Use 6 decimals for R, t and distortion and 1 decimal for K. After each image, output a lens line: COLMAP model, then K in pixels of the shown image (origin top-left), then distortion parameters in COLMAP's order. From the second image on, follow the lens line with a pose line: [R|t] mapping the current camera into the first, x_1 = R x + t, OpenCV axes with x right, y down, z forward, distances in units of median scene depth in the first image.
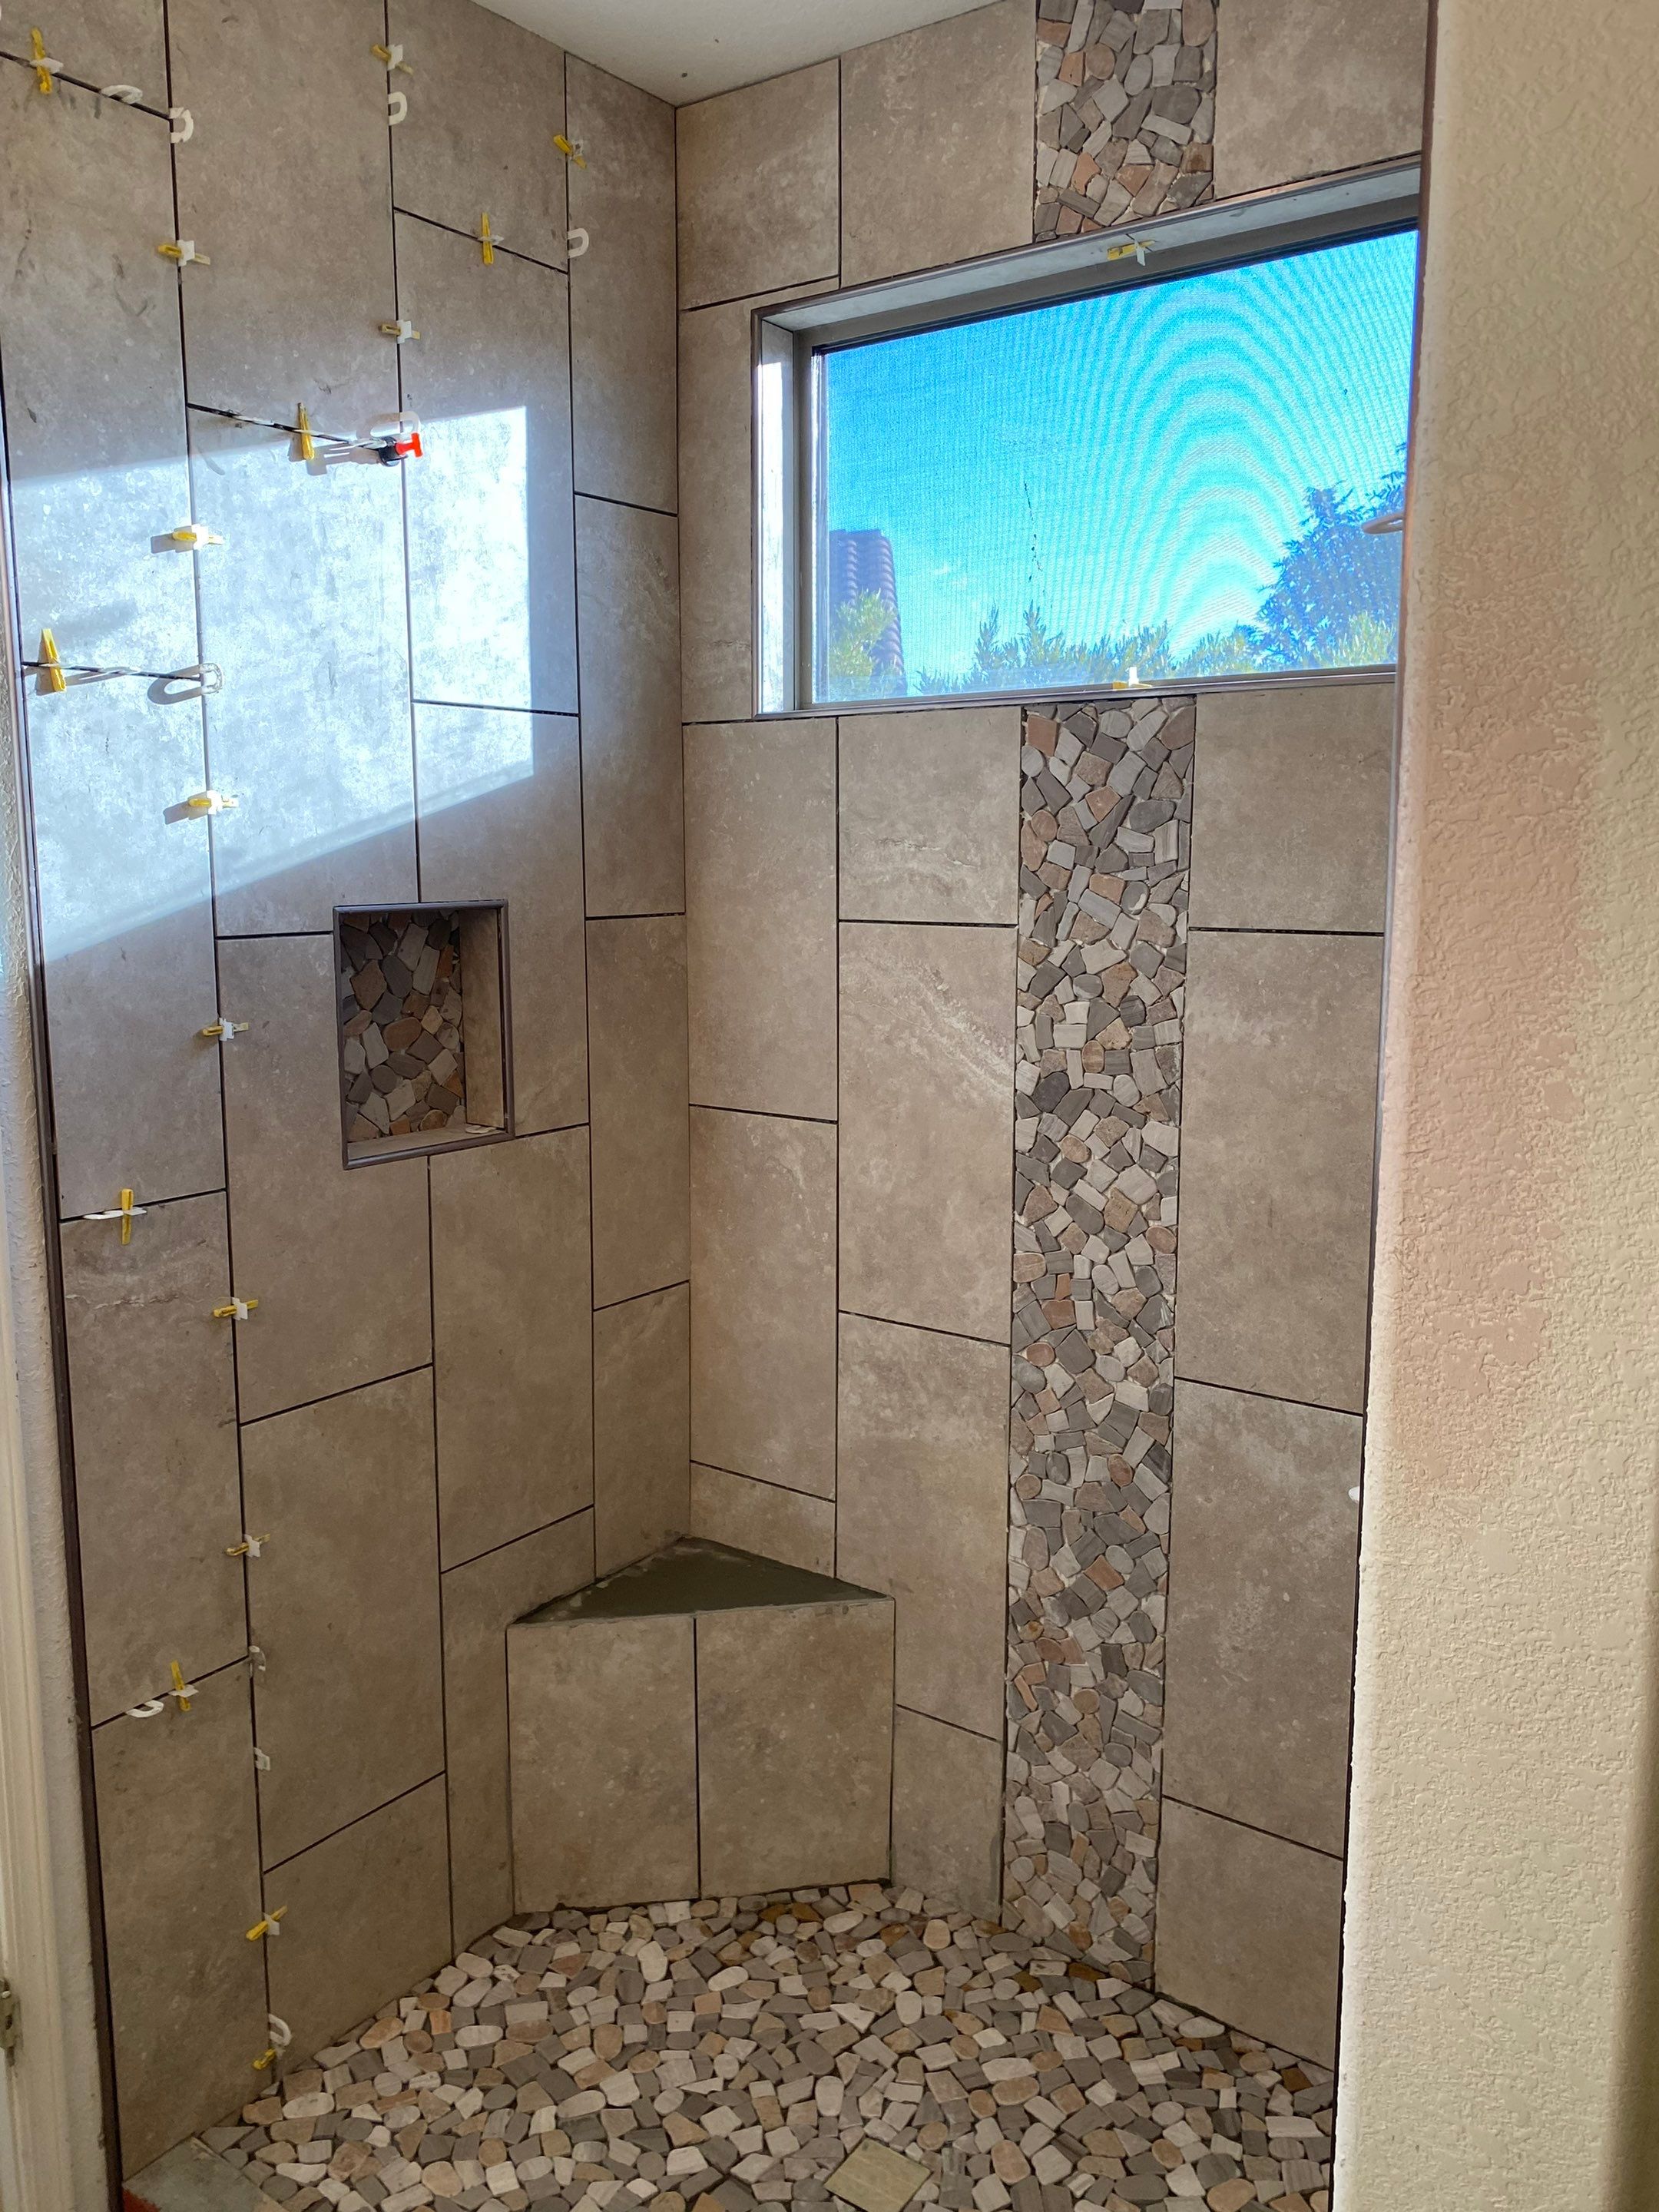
lens RADIAL K [[1689.9, 0, 829.3], [0, 1689.9, 1100.6], [0, 0, 1]] dist [0.037897, -0.029456]
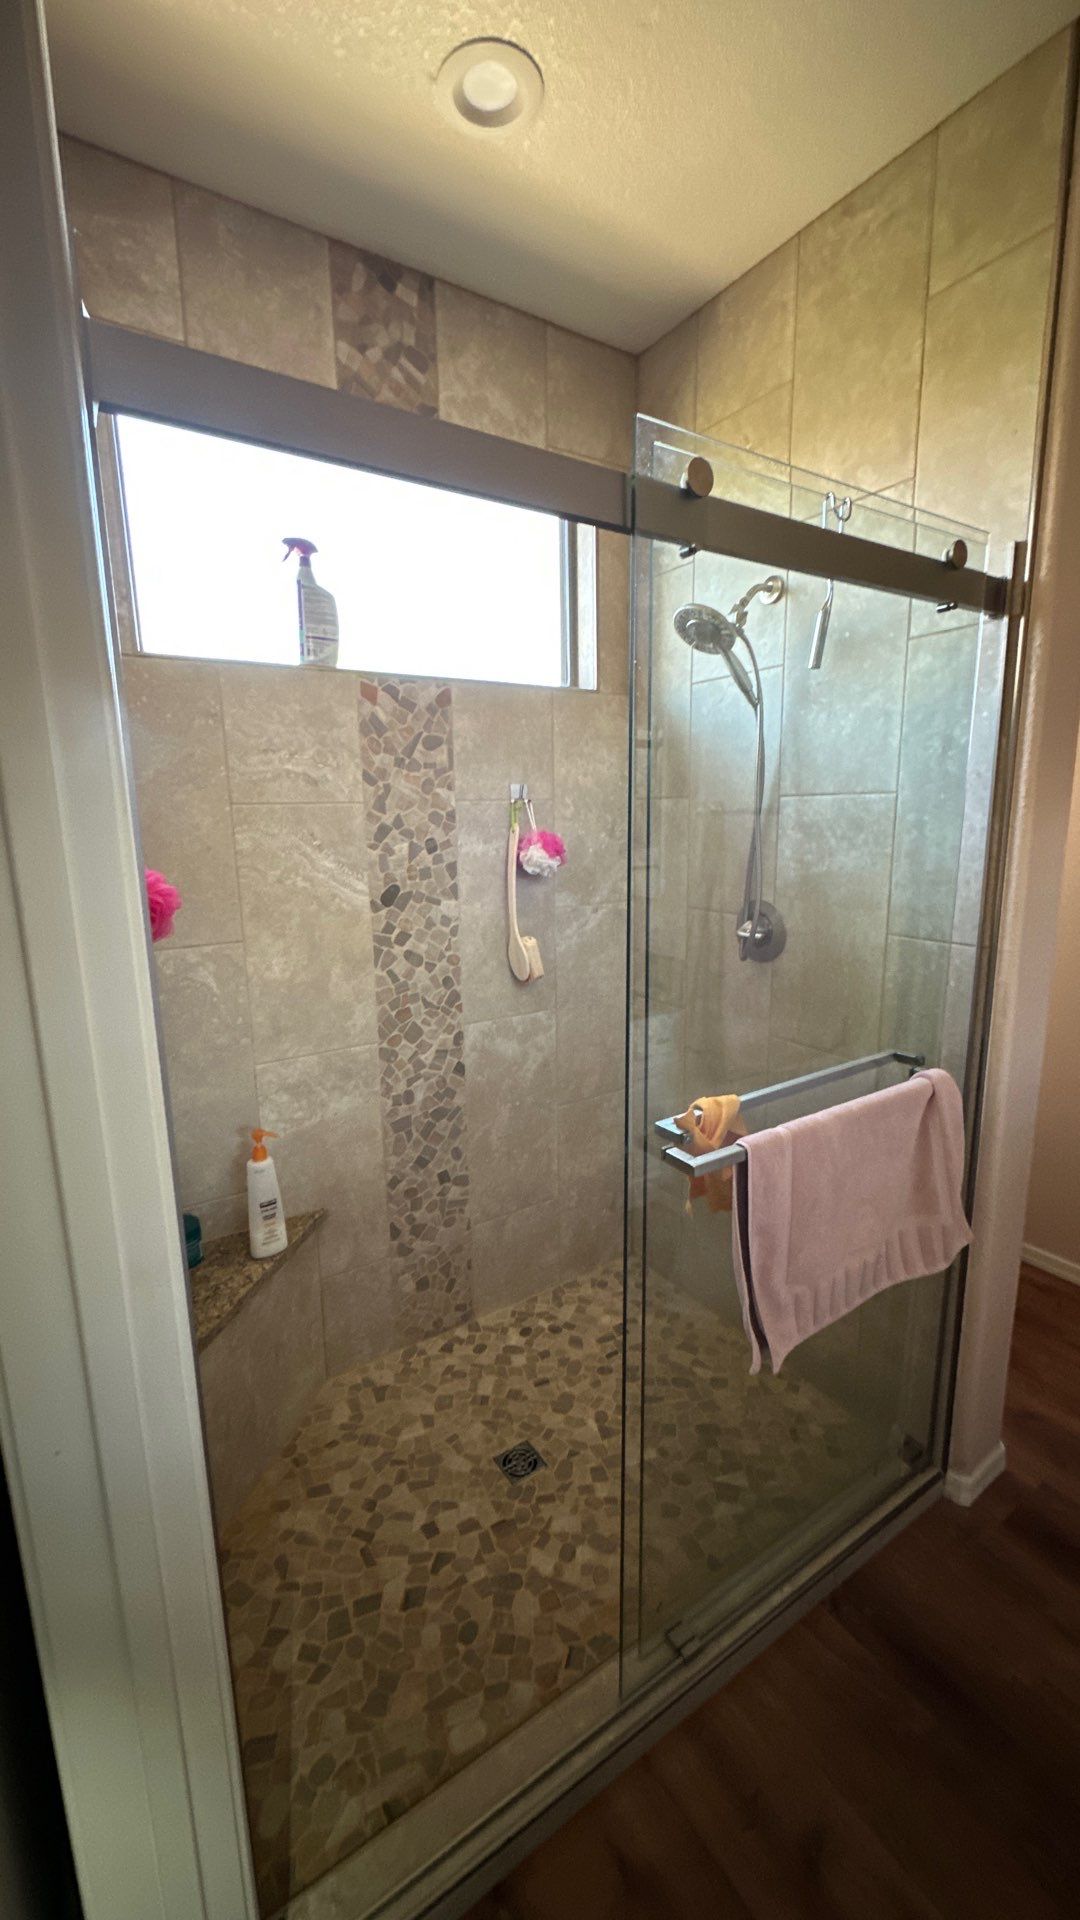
lens RADIAL K [[768.4, 0, 545.4], [0, 768.4, 966.8], [0, 0, 1]] dist [-0.001077, -0.000804]
pose [[0.336364, -0.189809, 0.922405, -0.639692], [0.161639, 0.976578, 0.142014, -0.022112], [-0.927757, 0.101328, 0.359166, 0.604904]]
